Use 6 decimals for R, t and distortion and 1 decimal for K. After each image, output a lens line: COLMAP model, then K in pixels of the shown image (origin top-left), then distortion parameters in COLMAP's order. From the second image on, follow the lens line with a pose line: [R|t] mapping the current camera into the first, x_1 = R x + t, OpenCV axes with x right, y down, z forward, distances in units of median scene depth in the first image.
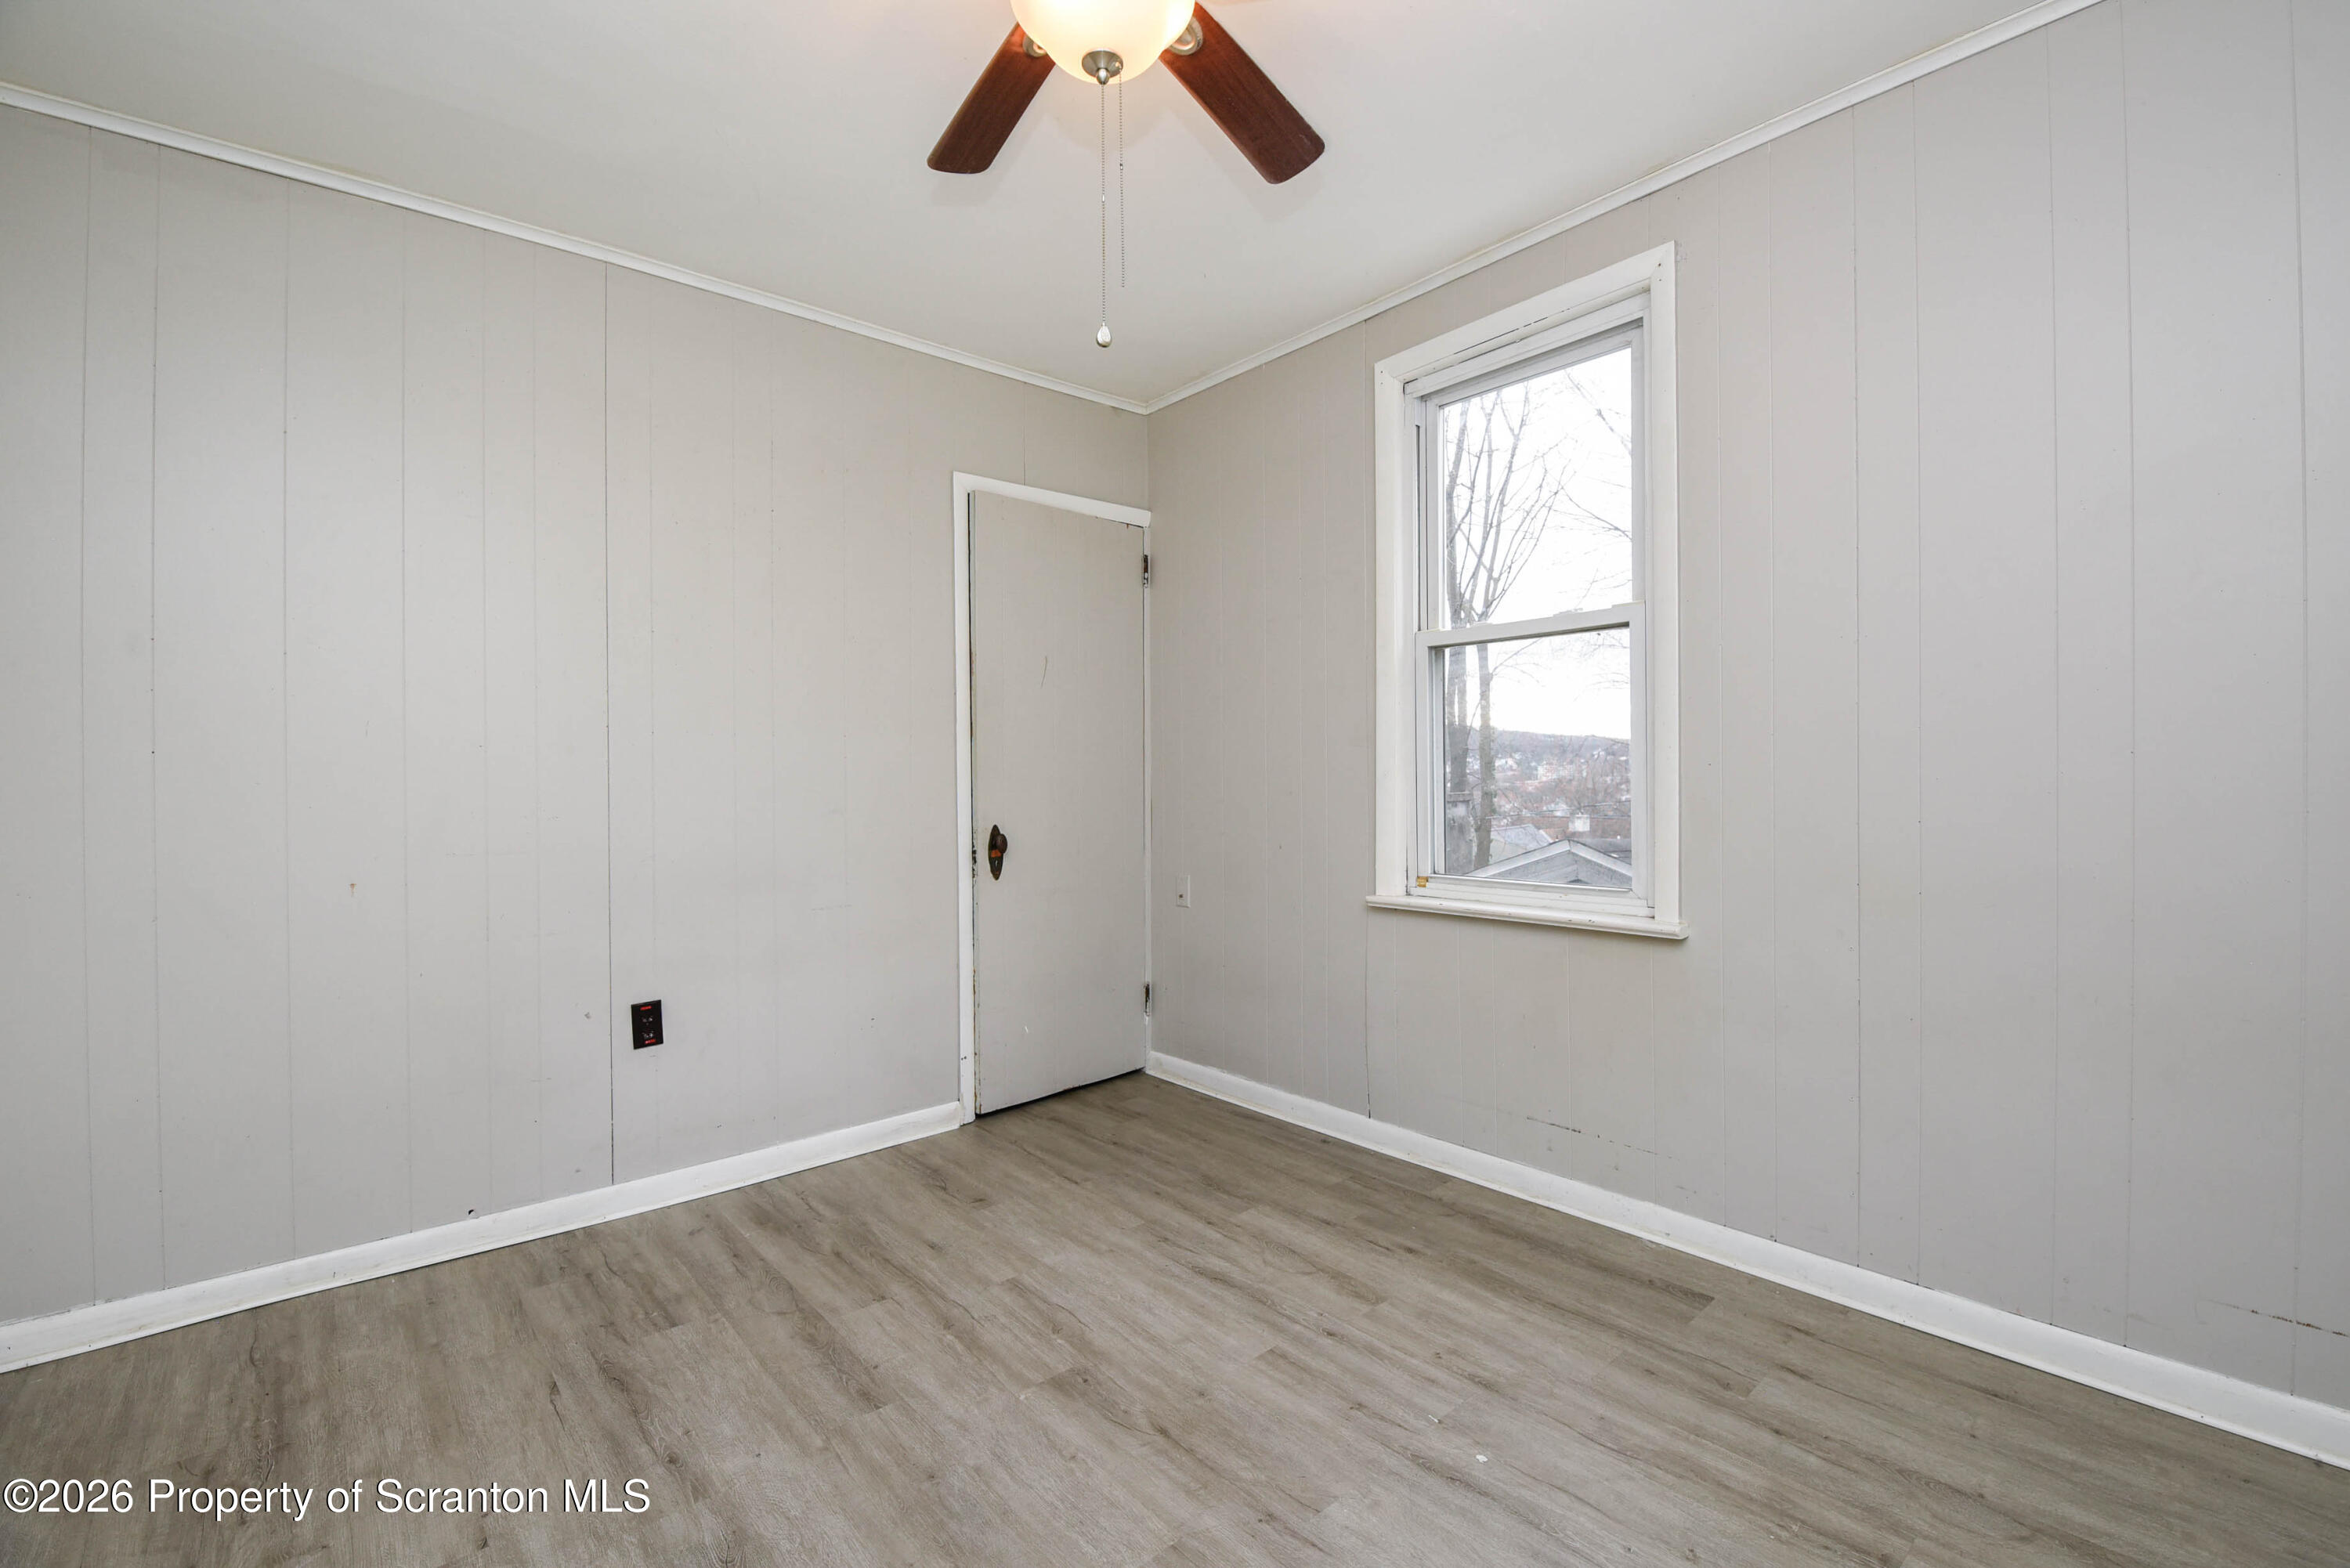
lens RADIAL K [[1013.0, 0, 1181.5], [0, 1013.0, 778.3], [0, 0, 1]] dist [-0.004142, -0.007558]
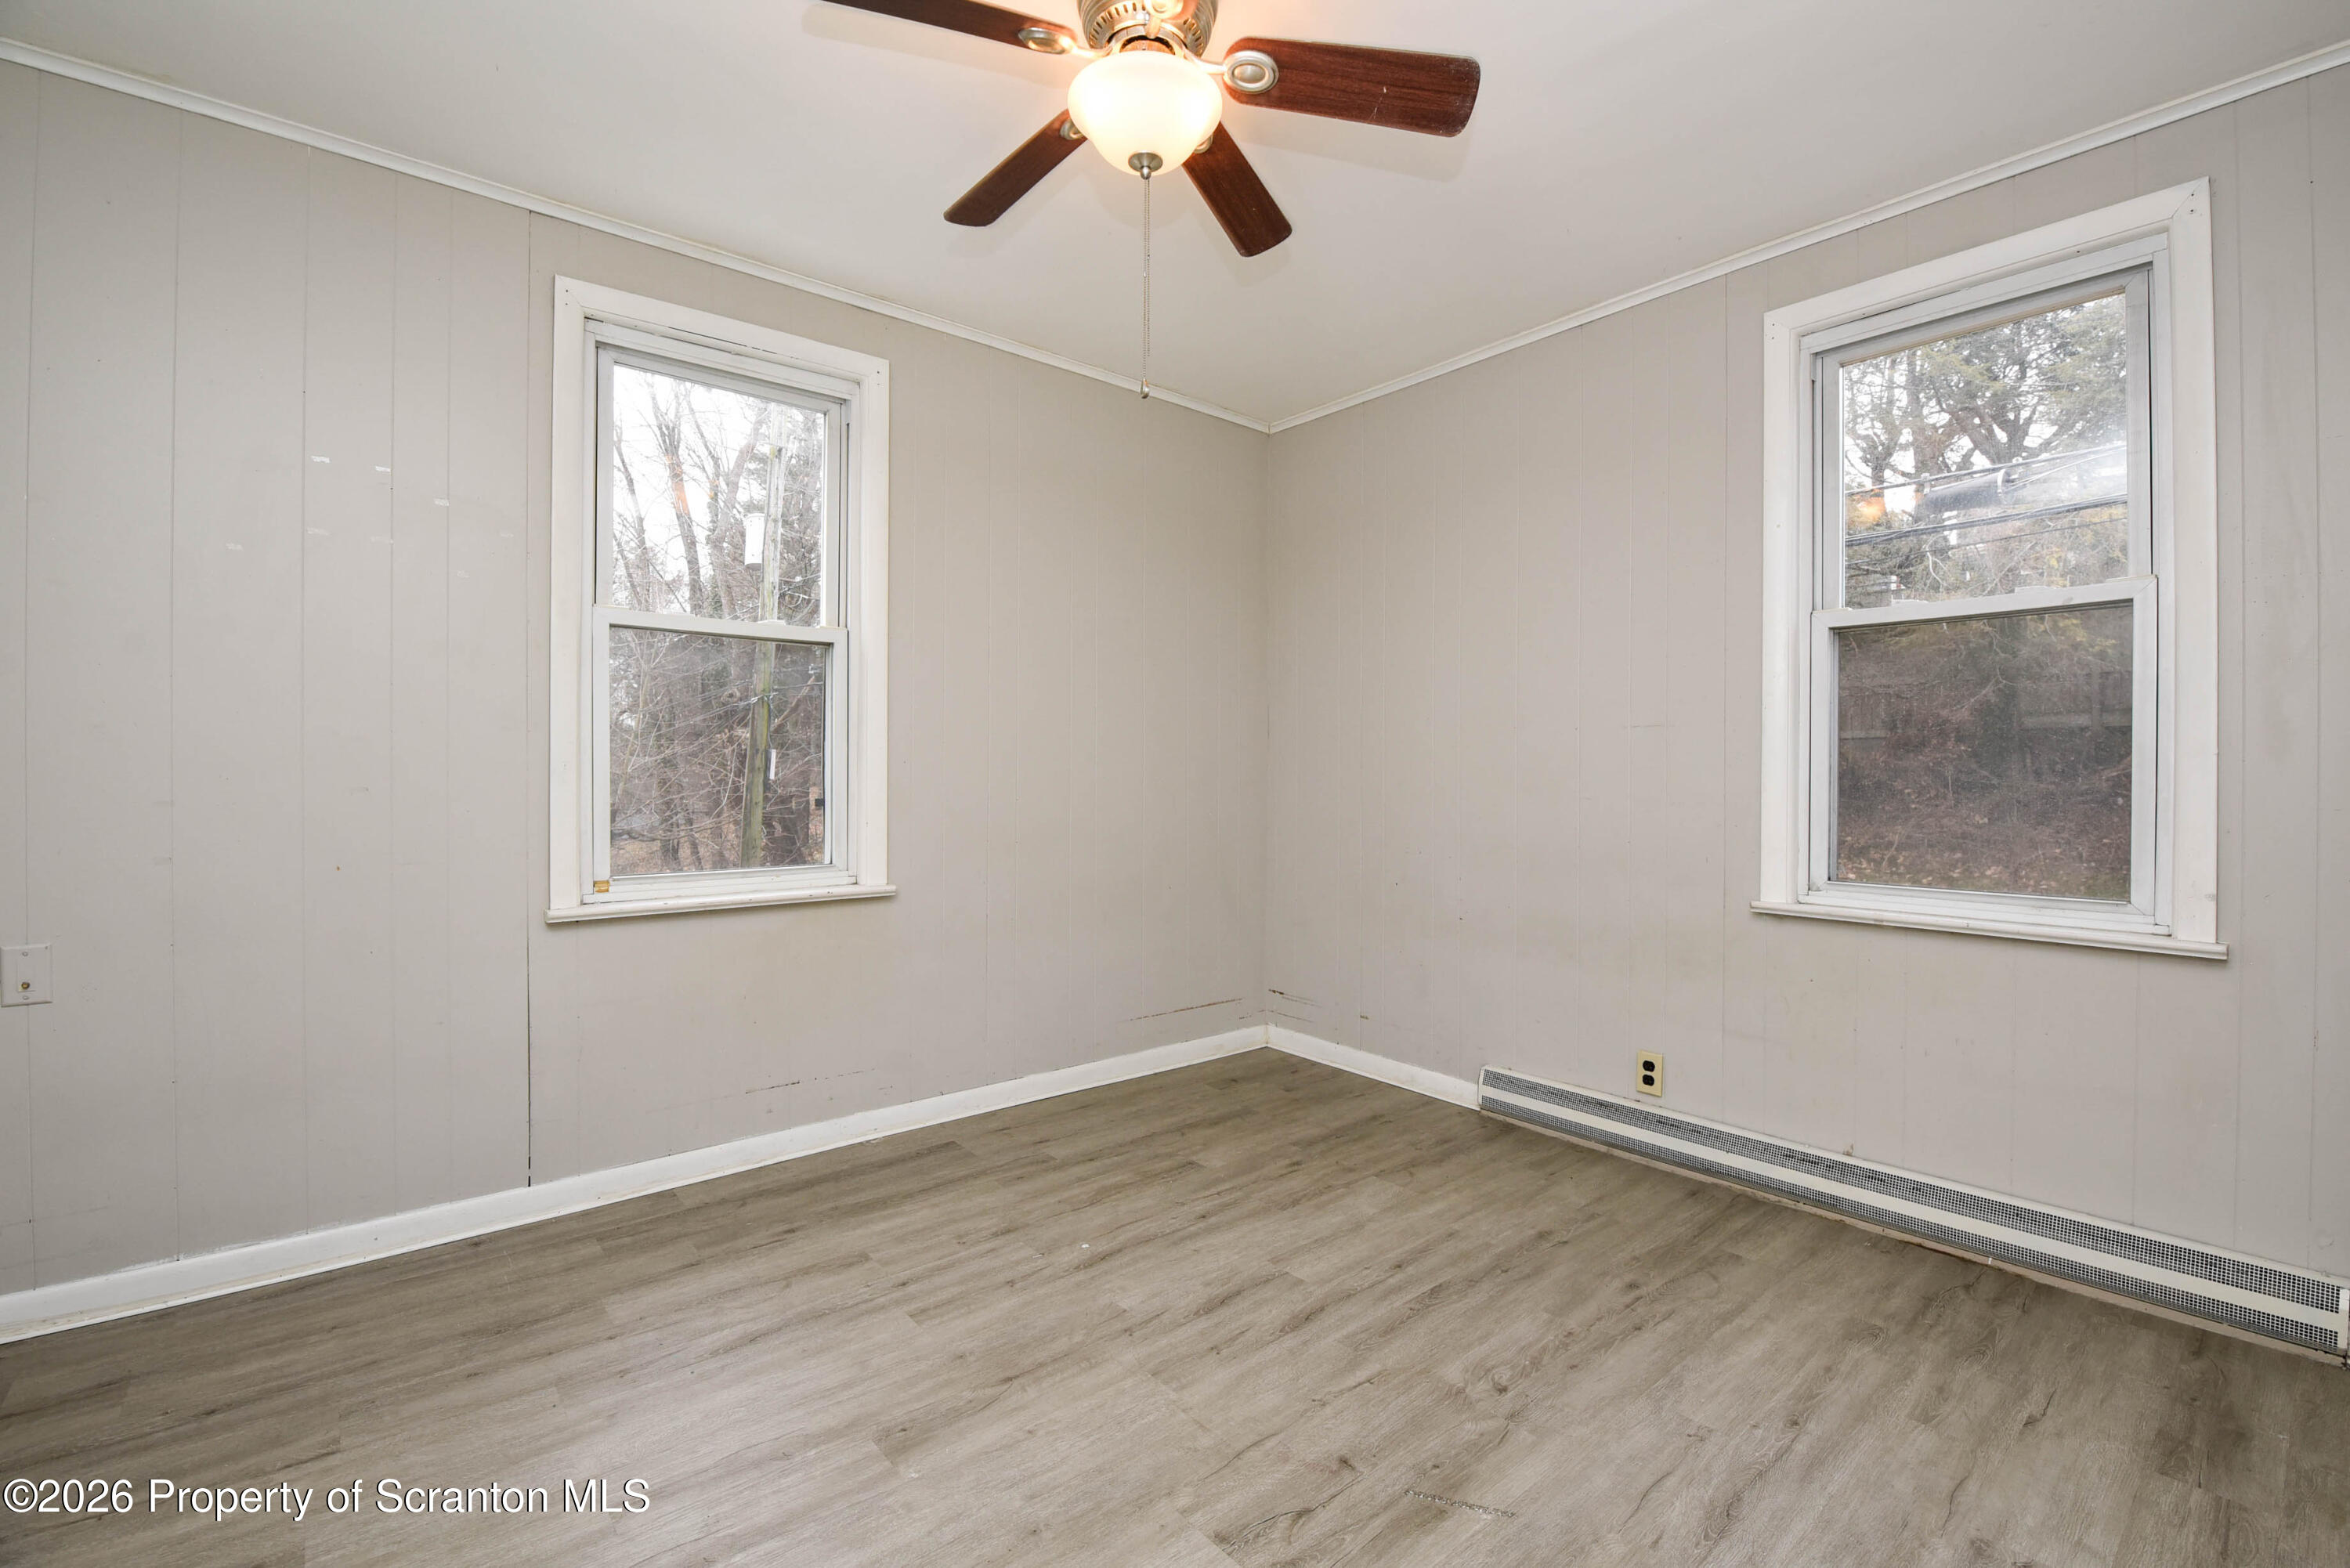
lens RADIAL K [[1013.0, 0, 1179.5], [0, 1013.0, 784.5], [0, 0, 1]] dist [-0.004142, -0.007558]
pose [[0.017392, 0.005072, 0.999836, -0.805220], [0.002491, 0.999984, -0.005116, 0.022461], [-0.999846, 0.002579, 0.017379, 0.599642]]
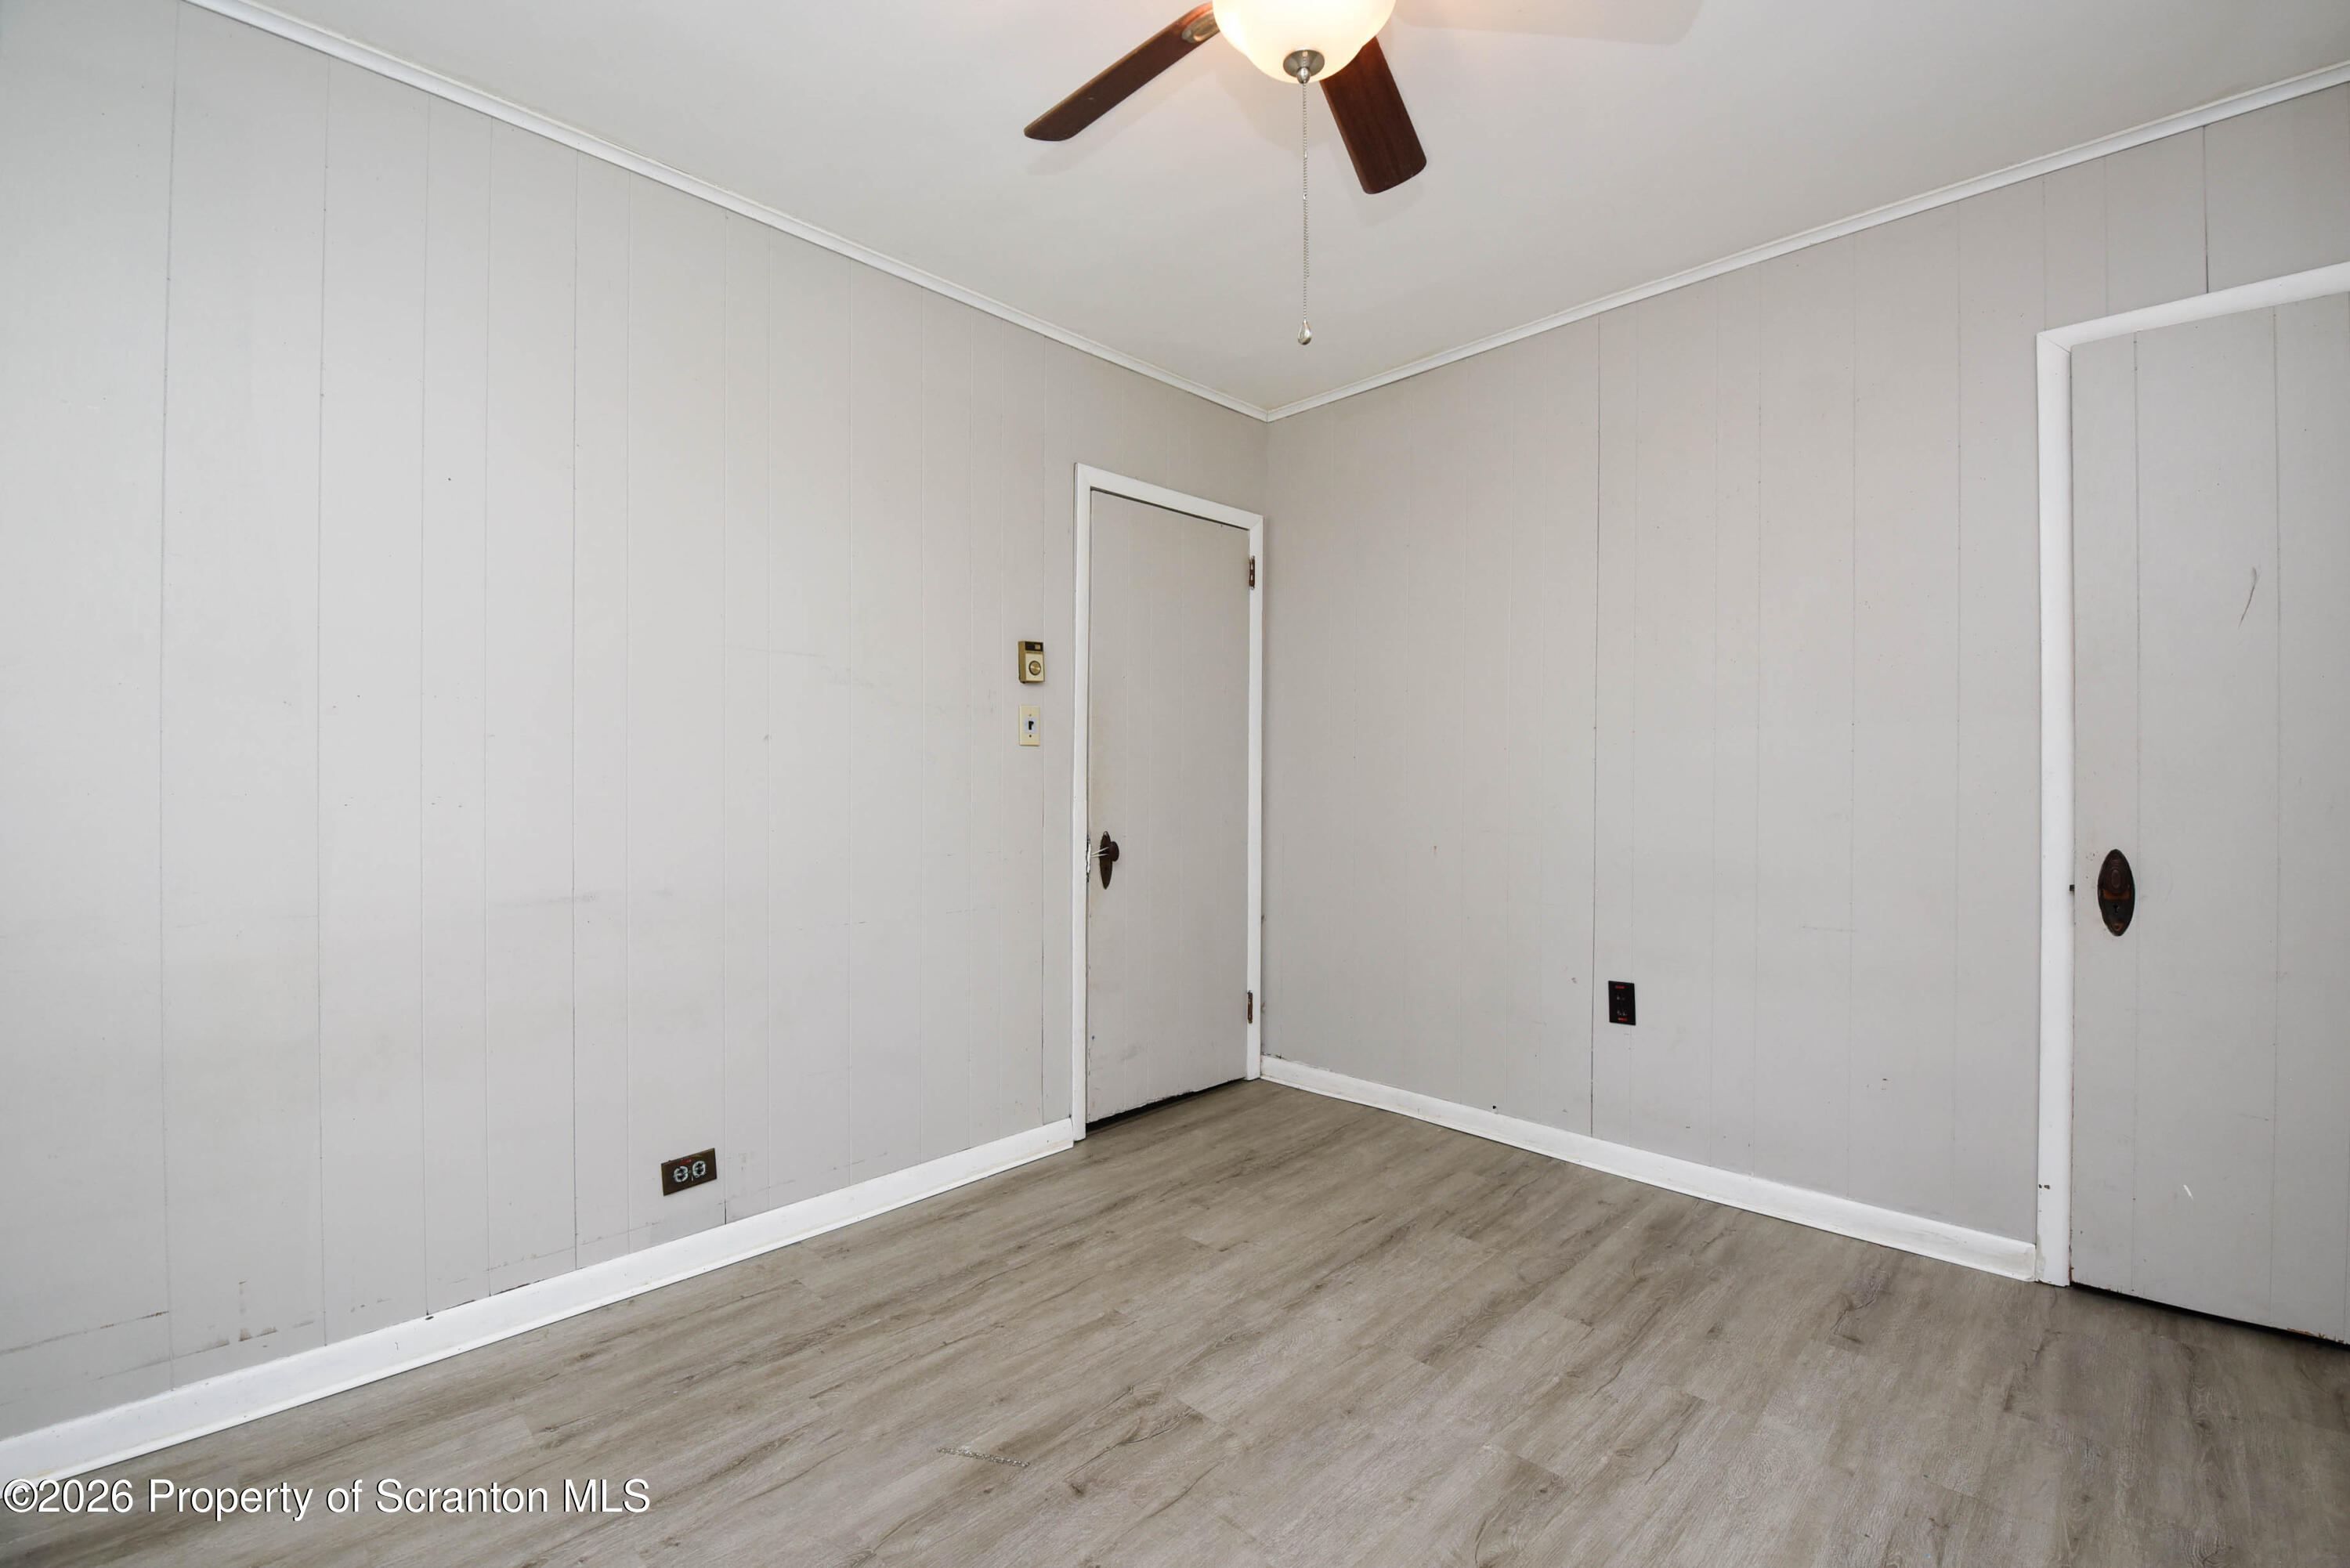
lens RADIAL K [[1013.0, 0, 1180.9], [0, 1013.0, 774.1], [0, 0, 1]] dist [-0.004142, -0.007558]
pose [[0.073434, 0.004757, -0.997289, 0.583780], [-0.003985, 0.999982, 0.004477, -0.003781], [0.997292, 0.003646, 0.073451, 0.515971]]
